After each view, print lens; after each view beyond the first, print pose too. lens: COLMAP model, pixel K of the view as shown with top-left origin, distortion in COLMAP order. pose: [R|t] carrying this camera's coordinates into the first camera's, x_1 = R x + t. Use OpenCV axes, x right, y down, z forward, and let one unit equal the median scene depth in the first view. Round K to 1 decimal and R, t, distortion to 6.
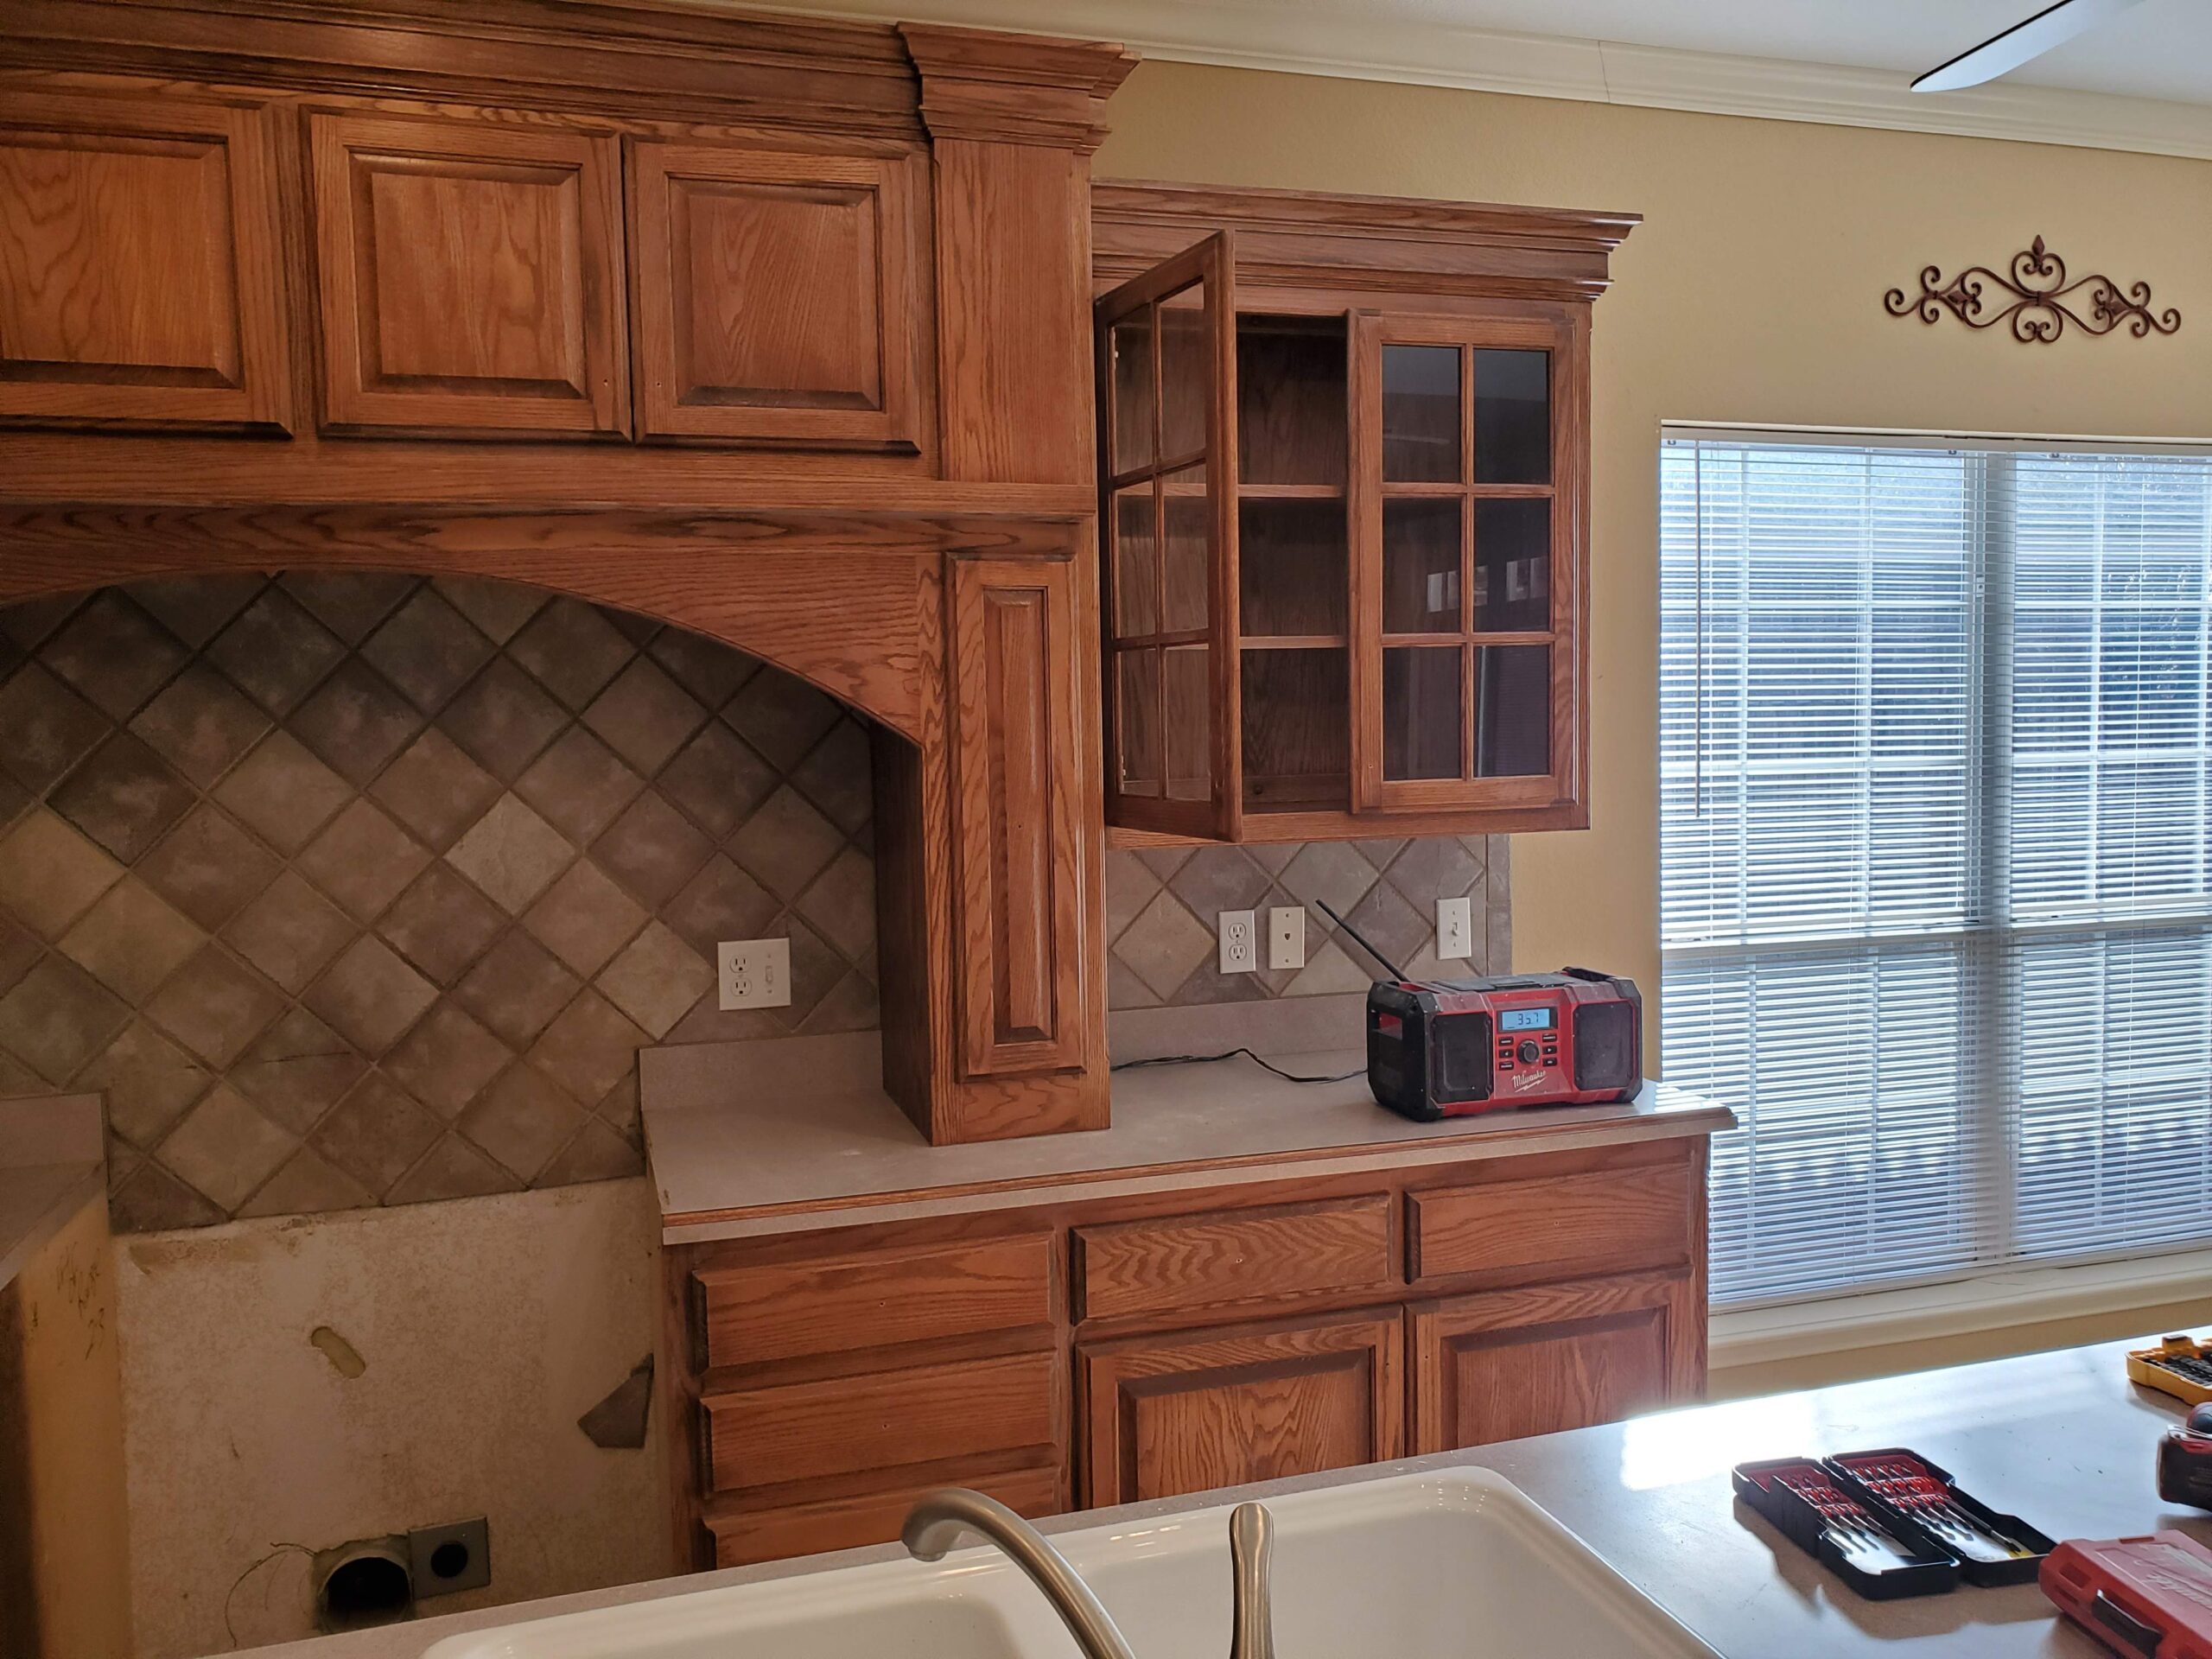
lens RADIAL K [[1711.9, 0, 1106.0], [0, 1711.9, 829.5], [0, 0, 1]] dist [0.000892, -0.000107]
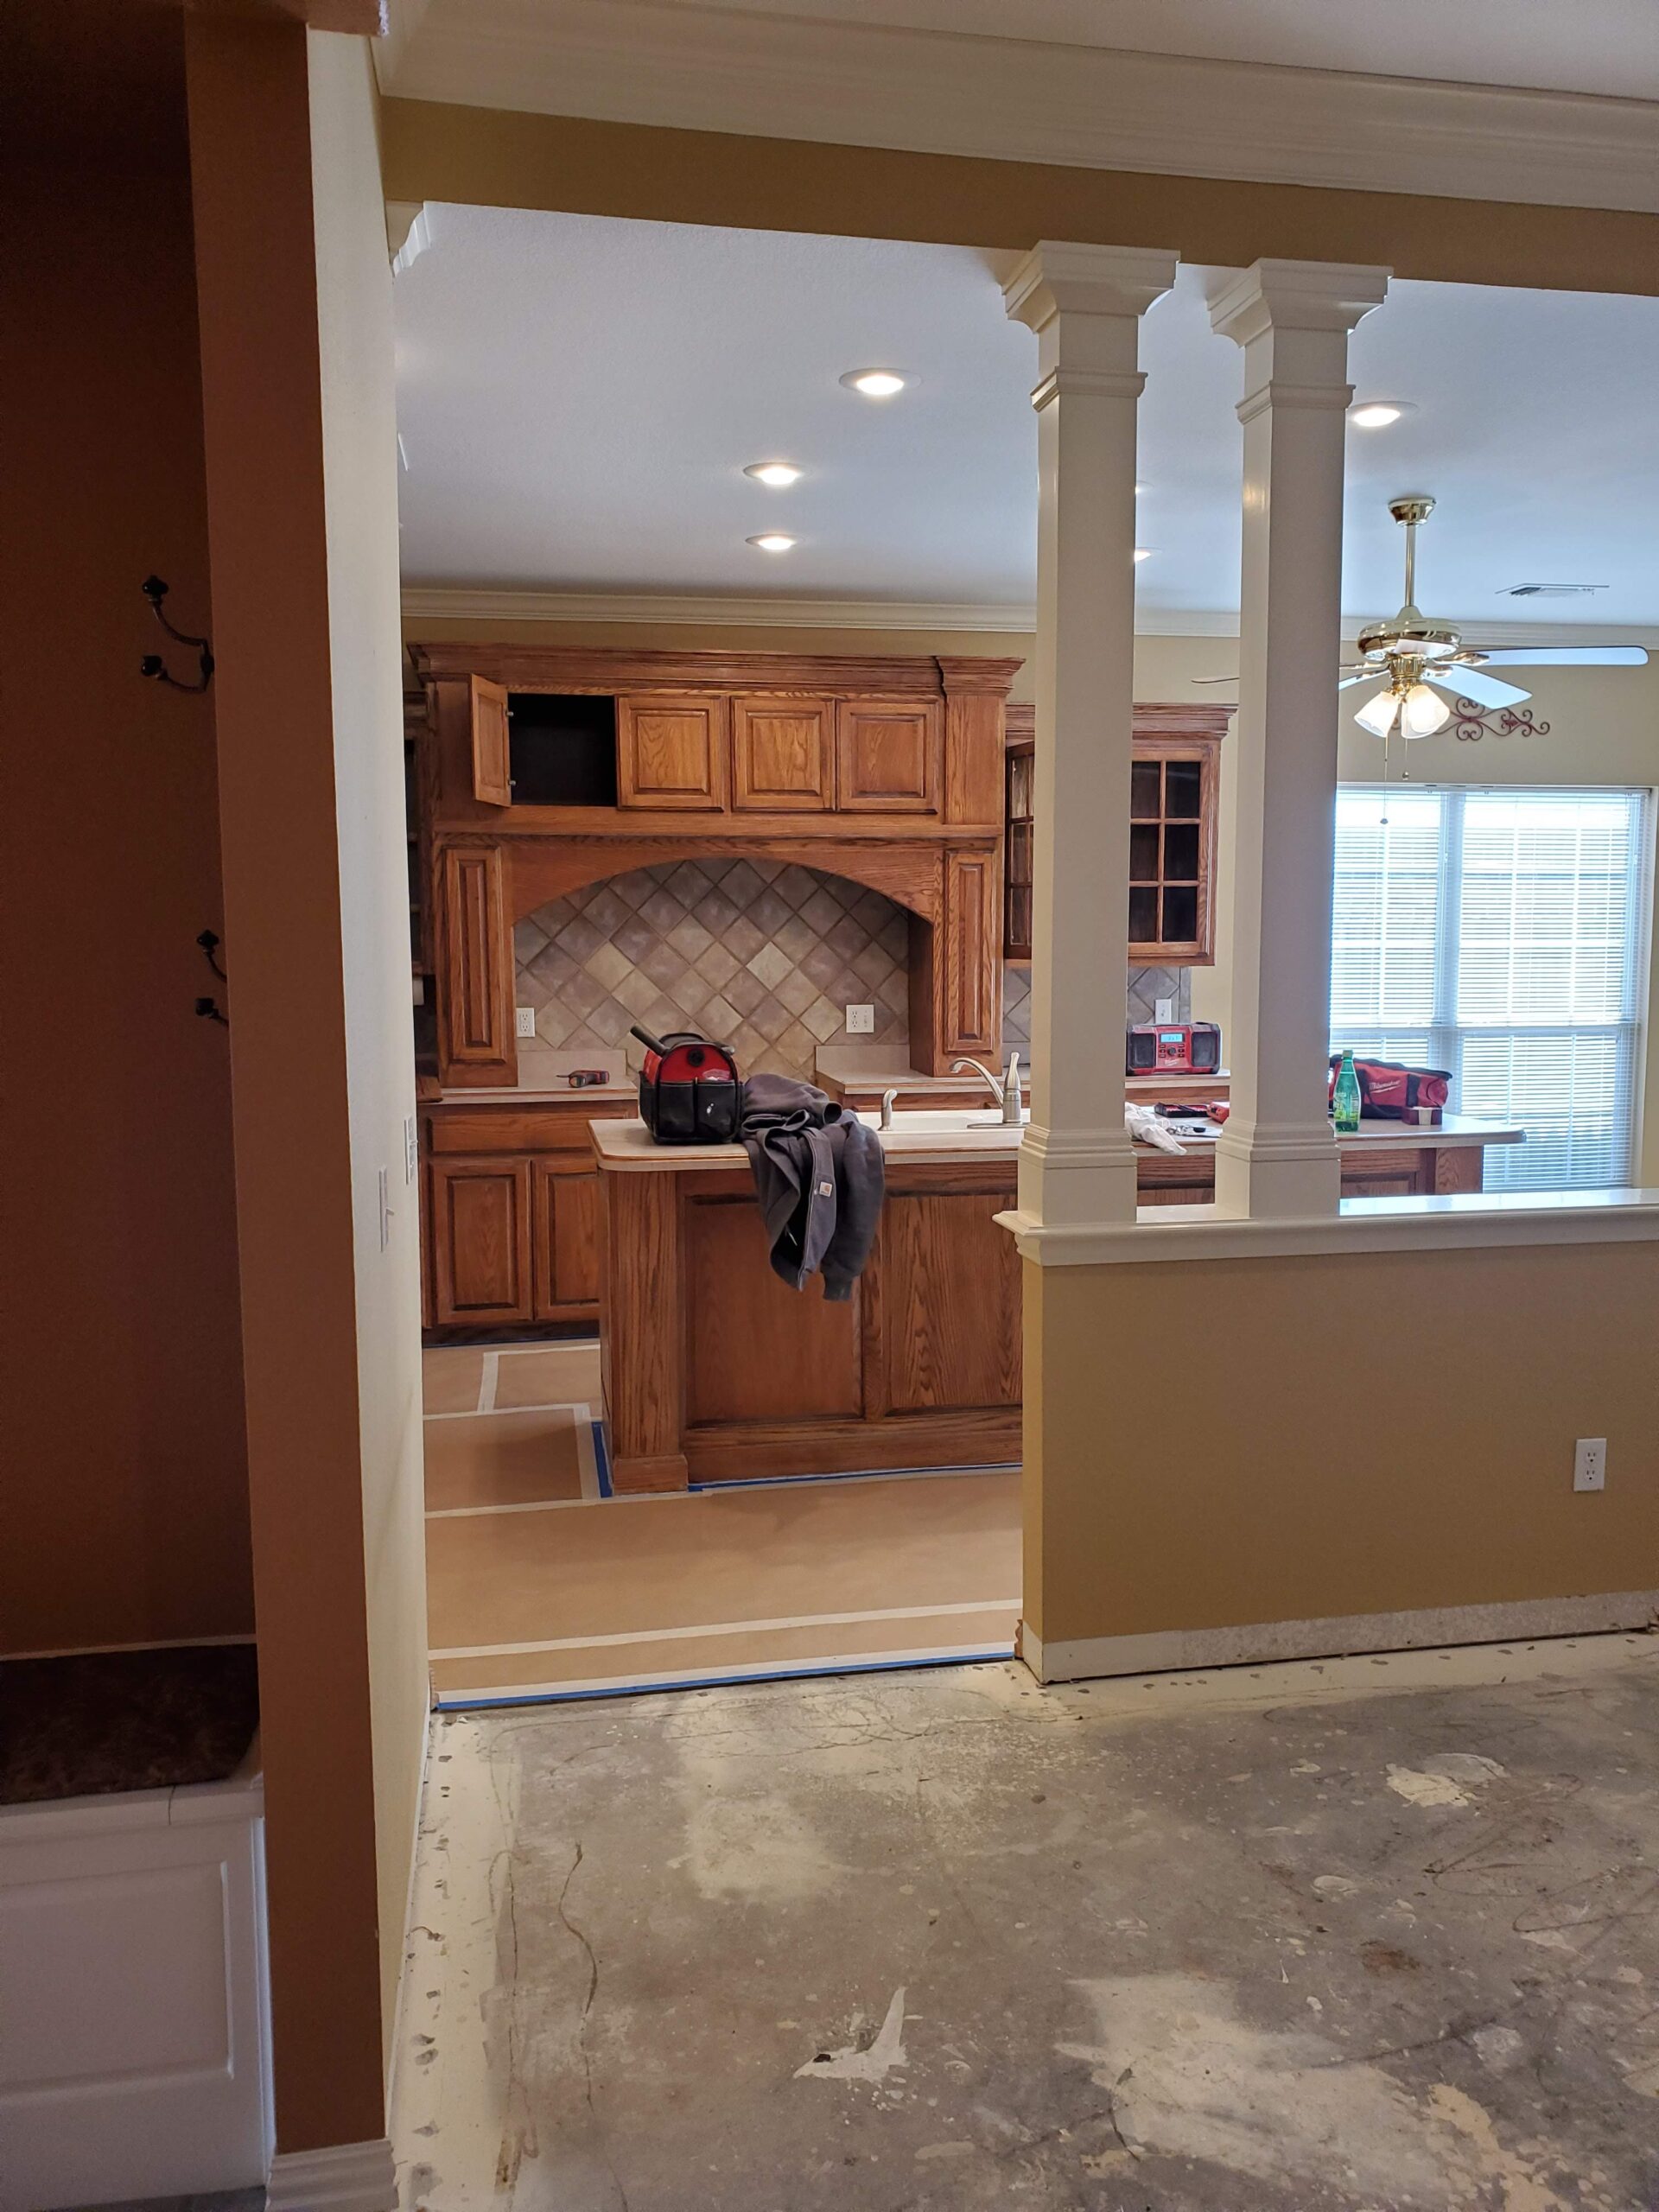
lens RADIAL K [[1696.4, 0, 827.8], [0, 1696.4, 1131.6], [0, 0, 1]] dist [0.192041, -0.578373]
pose [[0.990997, 0.030835, -0.130286, 0.080121], [-0.024792, 0.998551, 0.047756, 0.146061], [0.131569, -0.044096, 0.990326, -1.600281]]
